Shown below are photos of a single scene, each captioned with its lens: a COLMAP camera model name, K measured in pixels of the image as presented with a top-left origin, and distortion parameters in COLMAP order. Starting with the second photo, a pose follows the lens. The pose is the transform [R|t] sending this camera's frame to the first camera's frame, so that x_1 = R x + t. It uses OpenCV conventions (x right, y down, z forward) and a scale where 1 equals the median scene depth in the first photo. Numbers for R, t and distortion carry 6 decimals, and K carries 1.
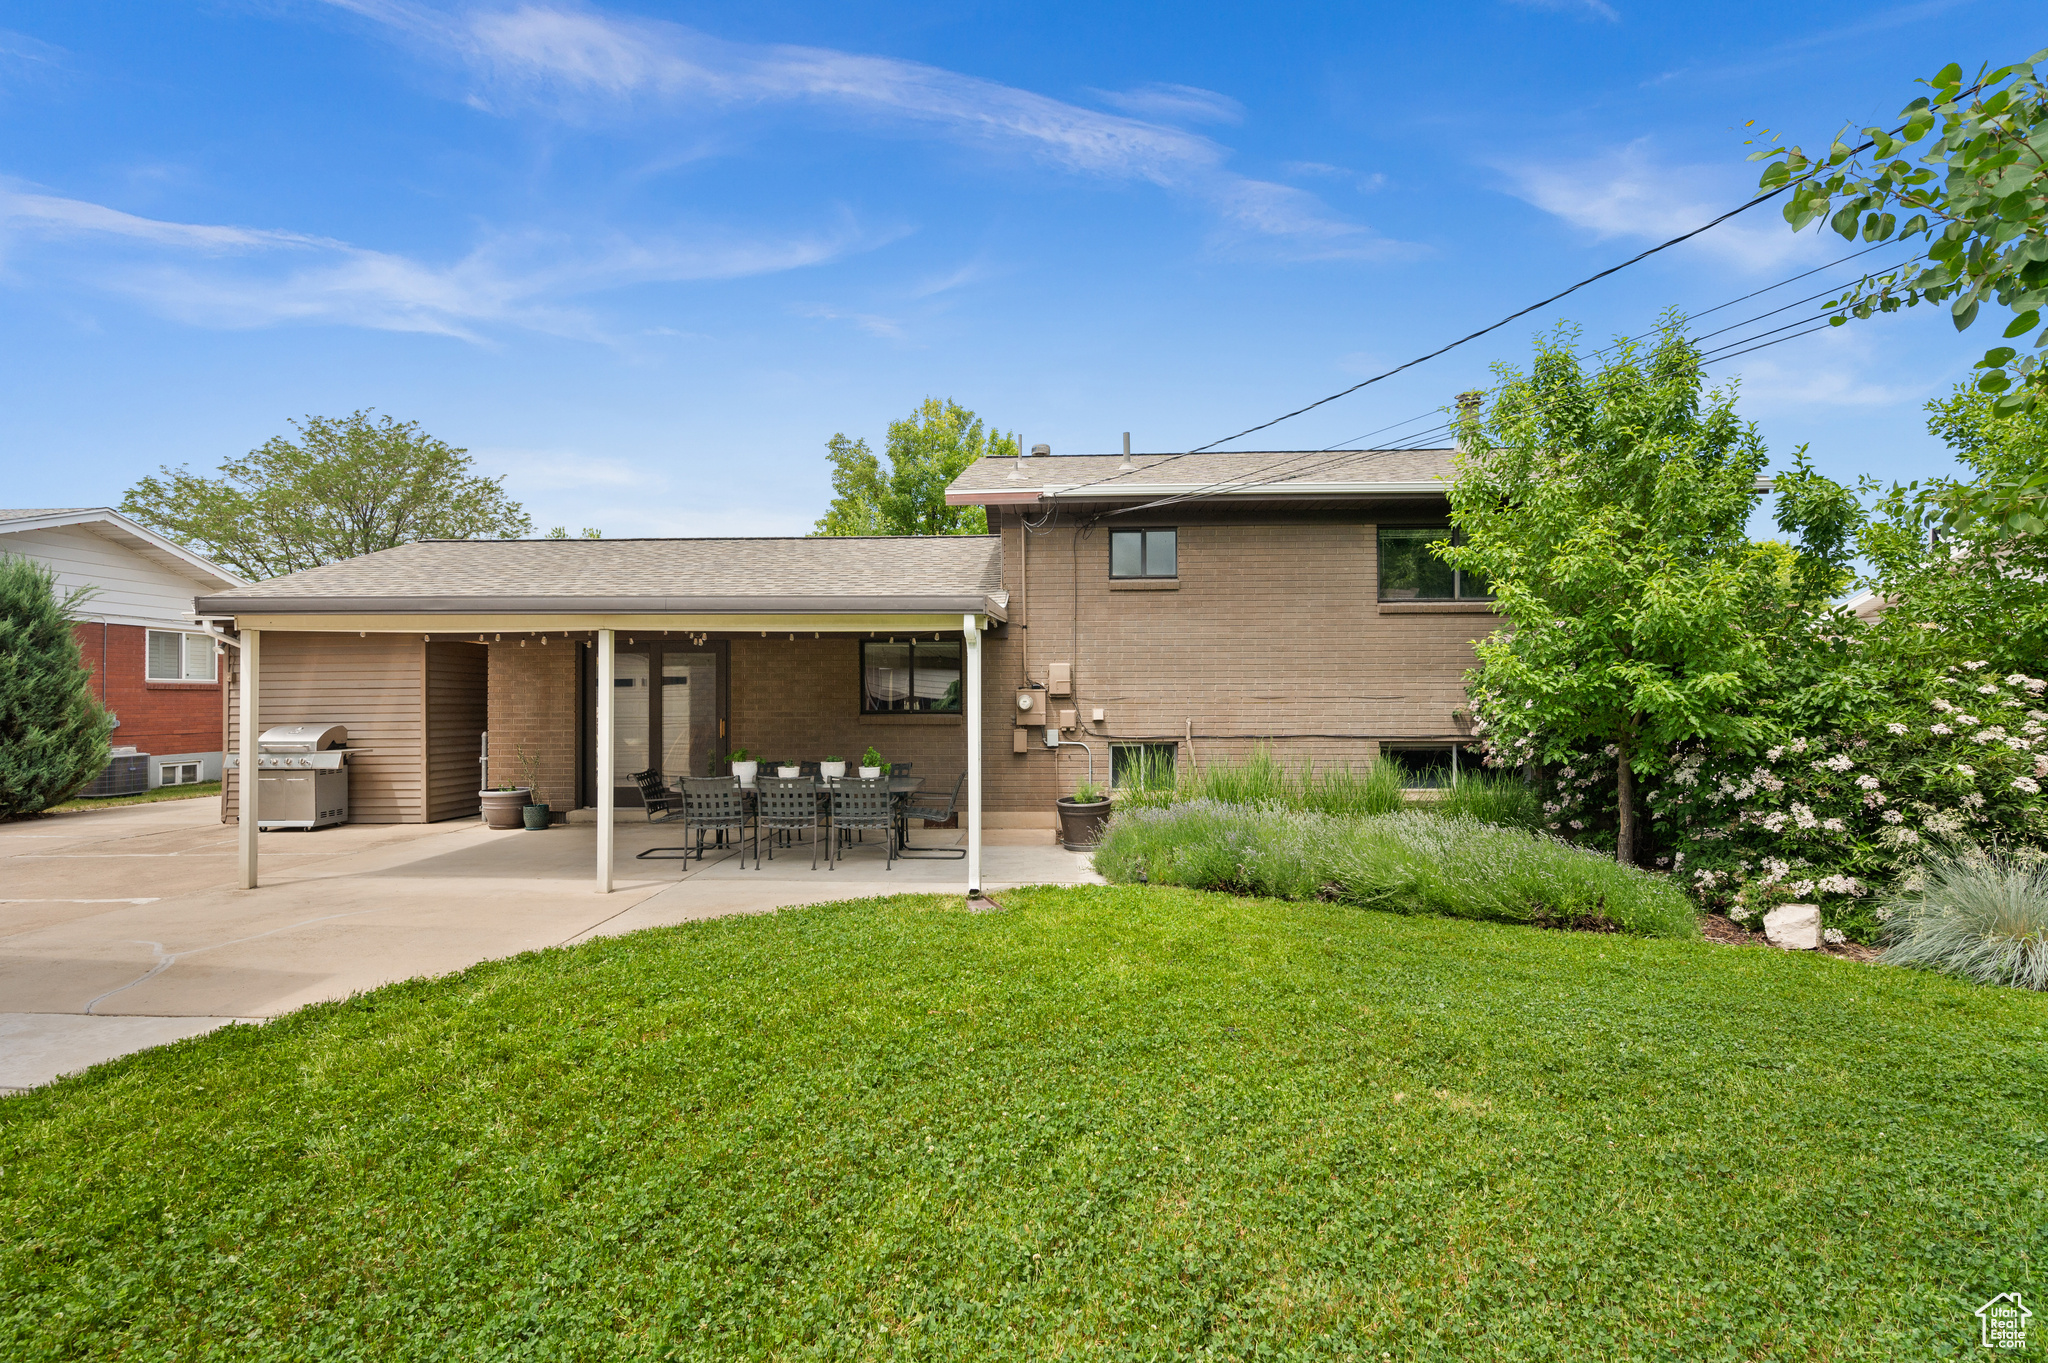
lens RADIAL K [[897.3, 0, 1021.4], [0, 897.3, 702.4], [0, 0, 1]] dist [-0.000737, 0.000686]
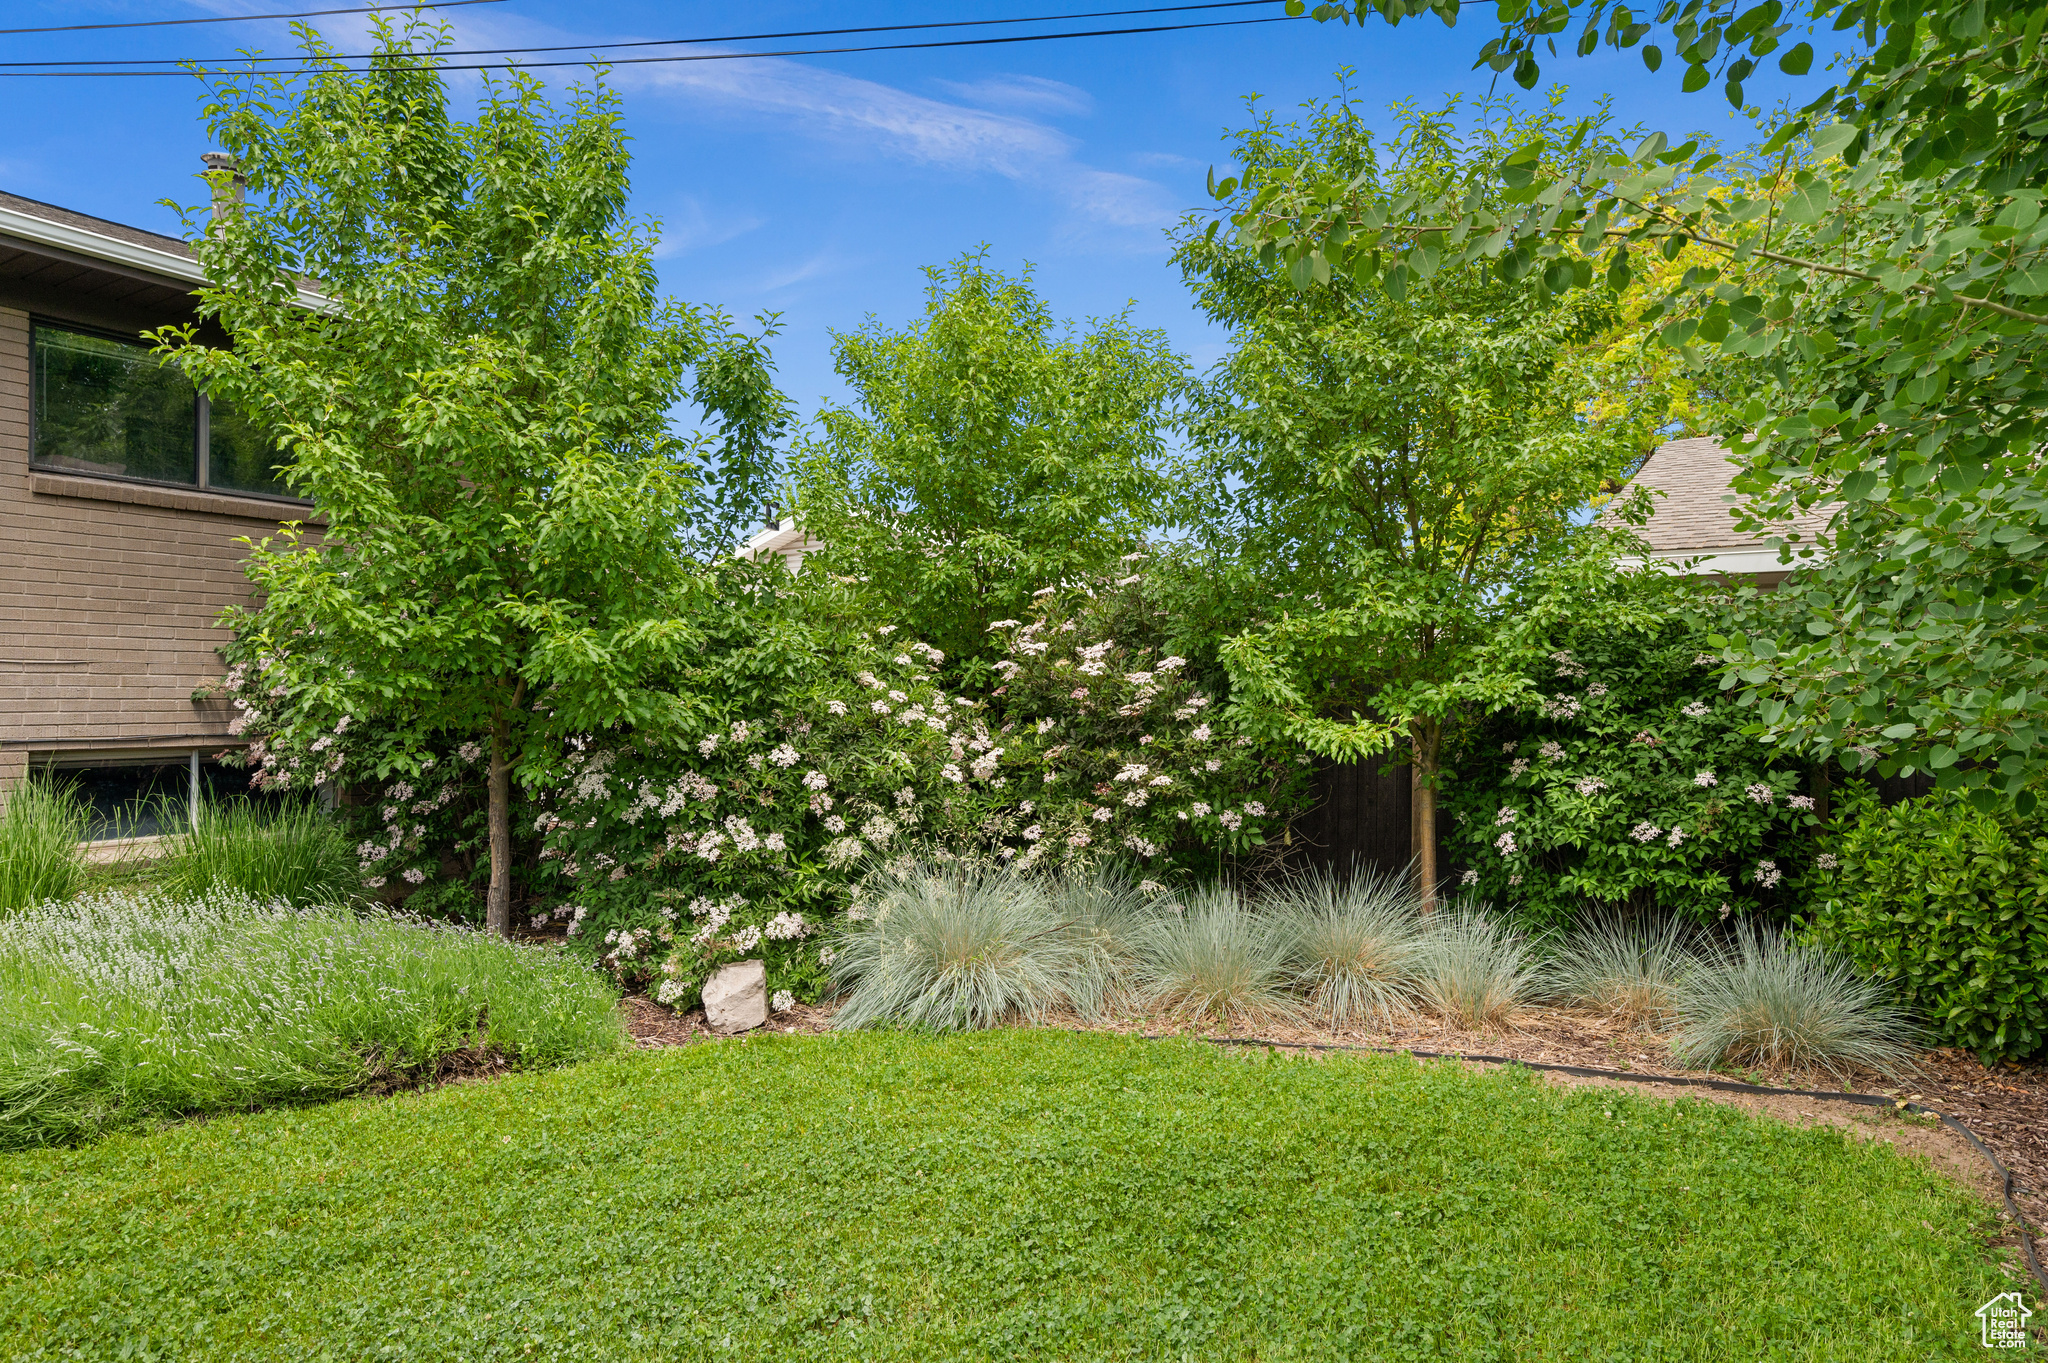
lens RADIAL K [[1199.3, 0, 1024.6], [0, 1199.3, 683.8], [0, 0, 1]] dist [-0.012179, 0.007221]
pose [[0.487624, 0.015800, 0.872911, 0.148356], [-0.006114, 0.999874, -0.014683, 0.020444], [-0.873032, 0.001823, 0.487659, 0.323326]]
